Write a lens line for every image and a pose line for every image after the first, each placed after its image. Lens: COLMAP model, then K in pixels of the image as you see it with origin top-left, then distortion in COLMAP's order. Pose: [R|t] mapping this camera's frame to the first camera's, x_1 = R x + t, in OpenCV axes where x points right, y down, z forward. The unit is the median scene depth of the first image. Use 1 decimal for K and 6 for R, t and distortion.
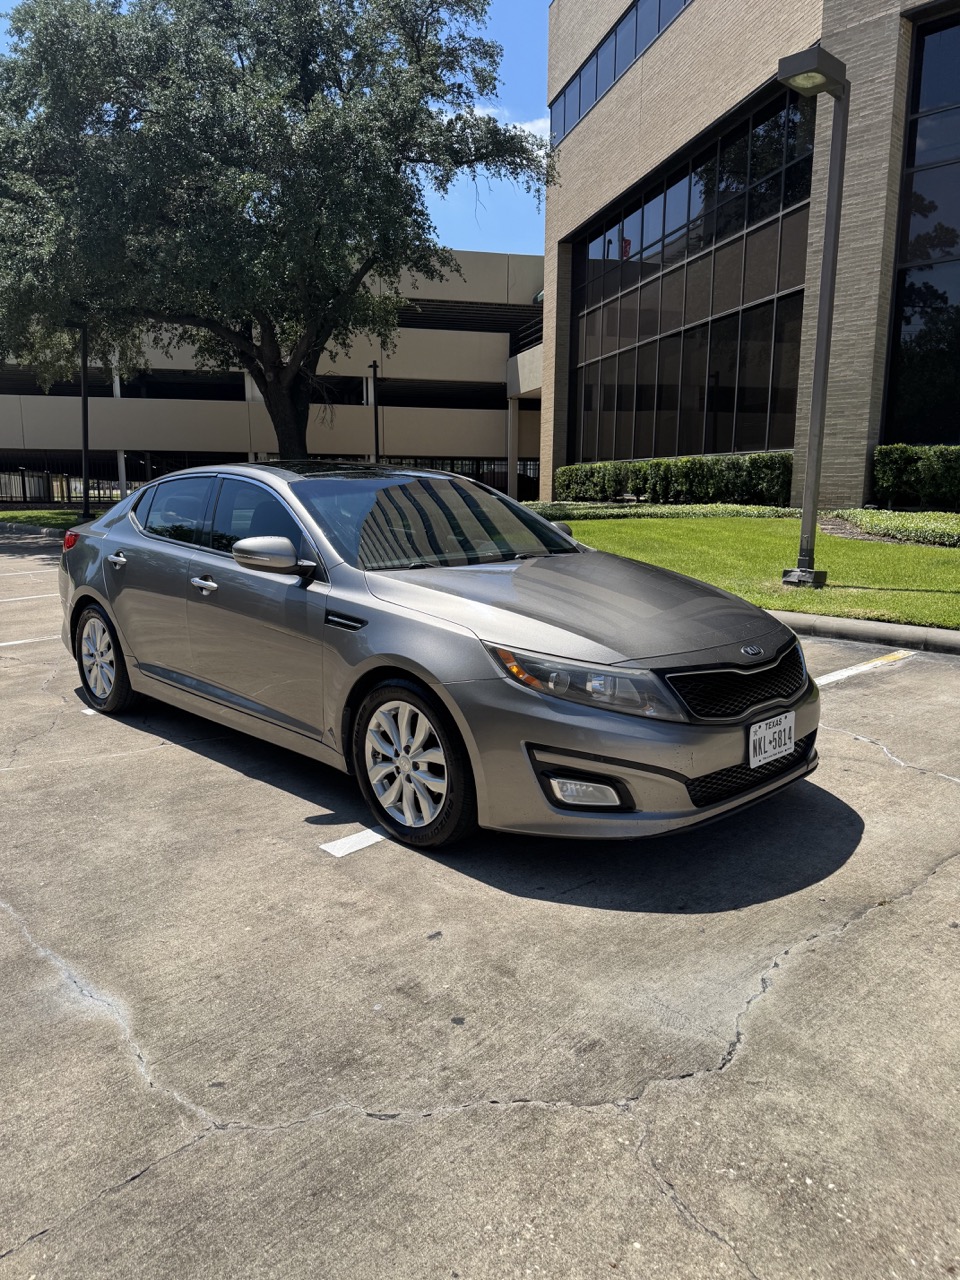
lens RADIAL K [[899.2, 0, 480.5], [0, 899.2, 642.1], [0, 0, 1]] dist [0.042694, -0.050870]
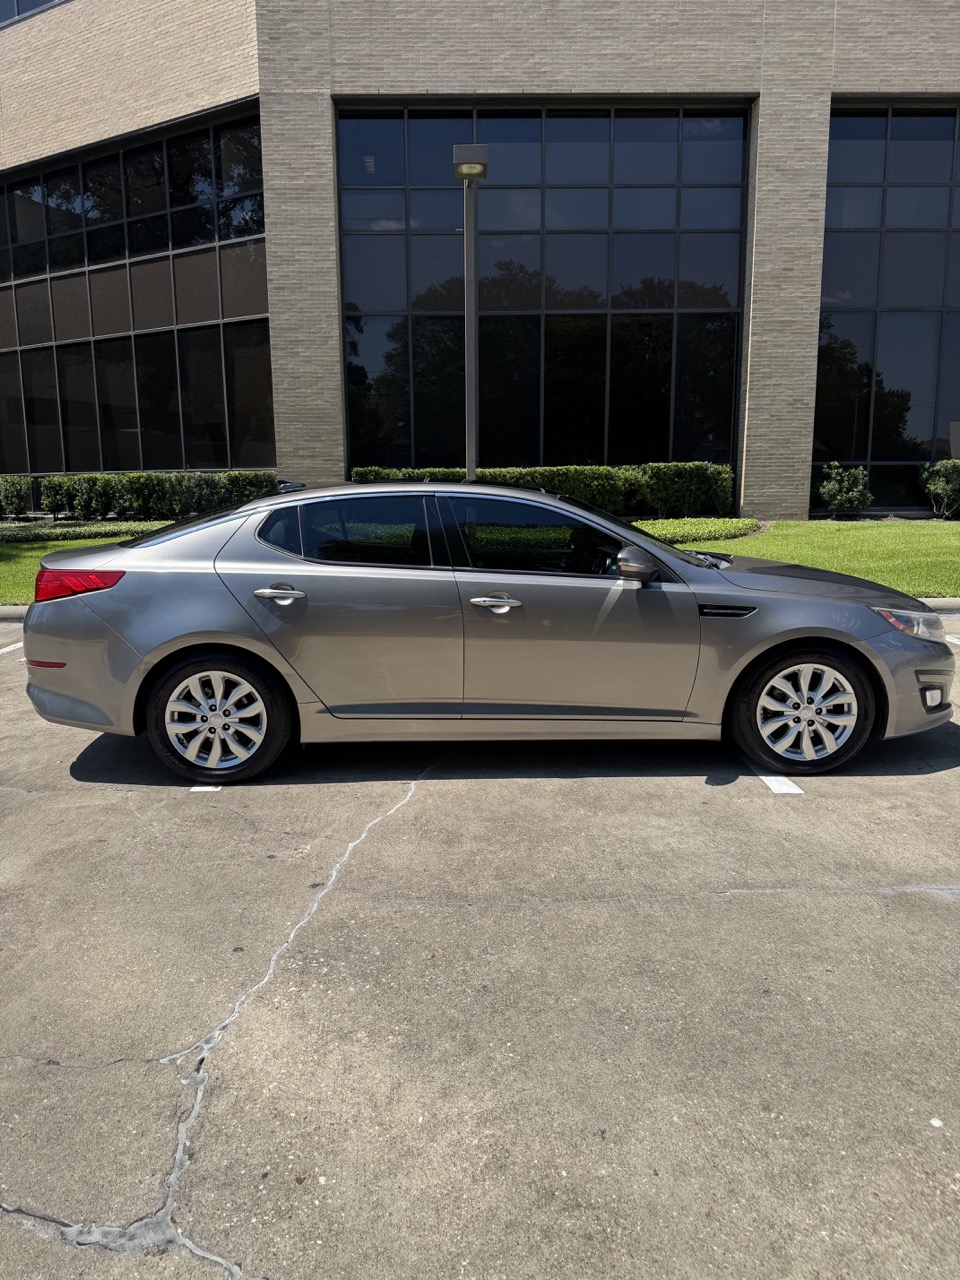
lens RADIAL K [[896.6, 0, 480.0], [0, 896.6, 640.0], [0, 0, 1]] dist [0.094690, -0.159645]
pose [[0.681017, -0.117814, 0.722728, -1.213302], [0.132989, 0.990458, 0.036143, -0.070275], [-0.720090, 0.071501, 0.690187, 0.391873]]
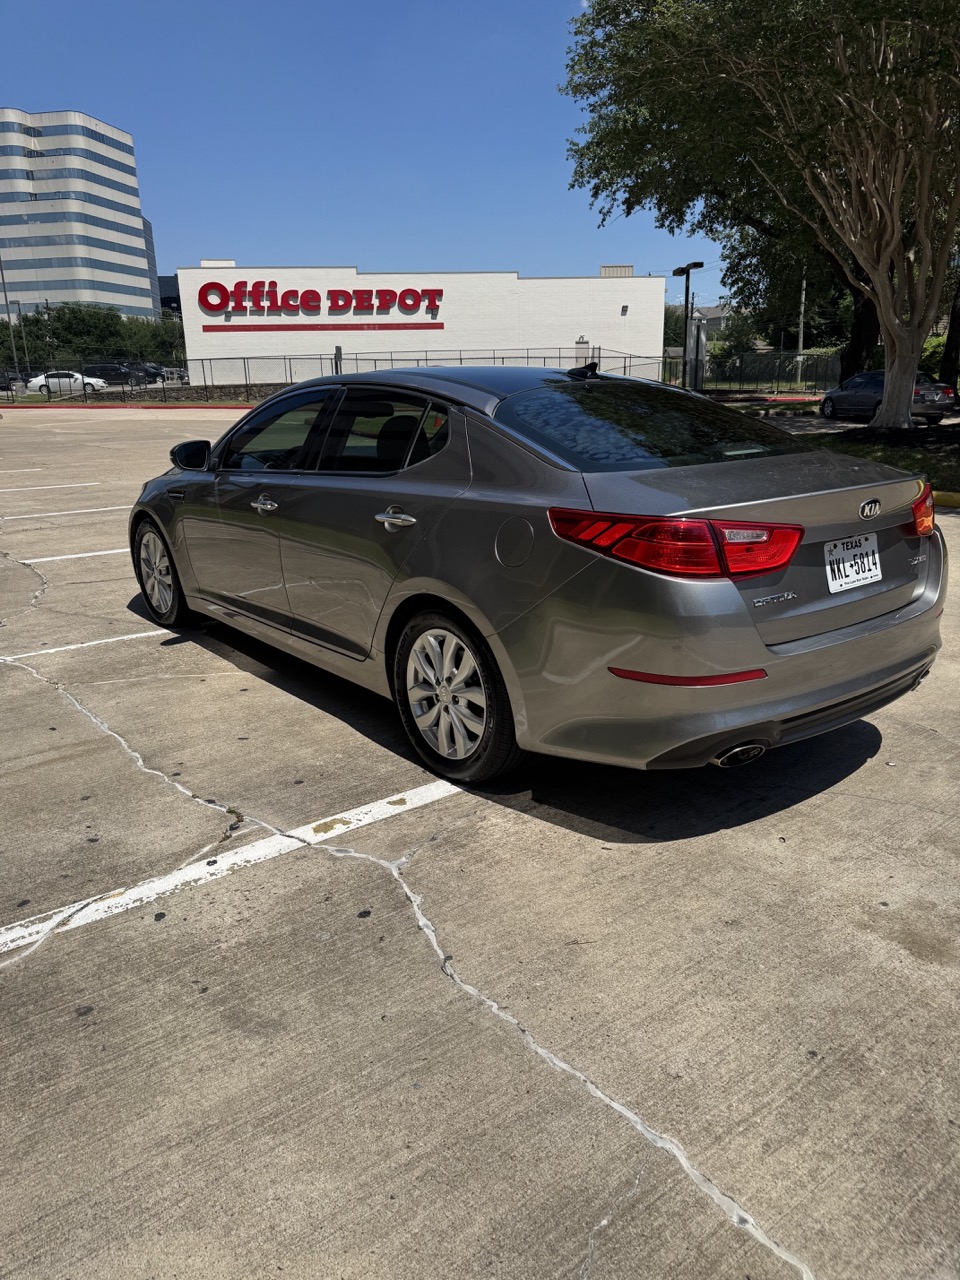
lens RADIAL K [[895.0, 0, 472.3], [0, 895.0, 644.4], [0, 0, 1]] dist [0.047224, -0.051398]
pose [[-0.994875, -0.001060, 0.101110, -0.377634], [0.045103, 0.890305, 0.453126, -0.471671], [-0.090499, 0.455364, -0.885694, 2.520704]]
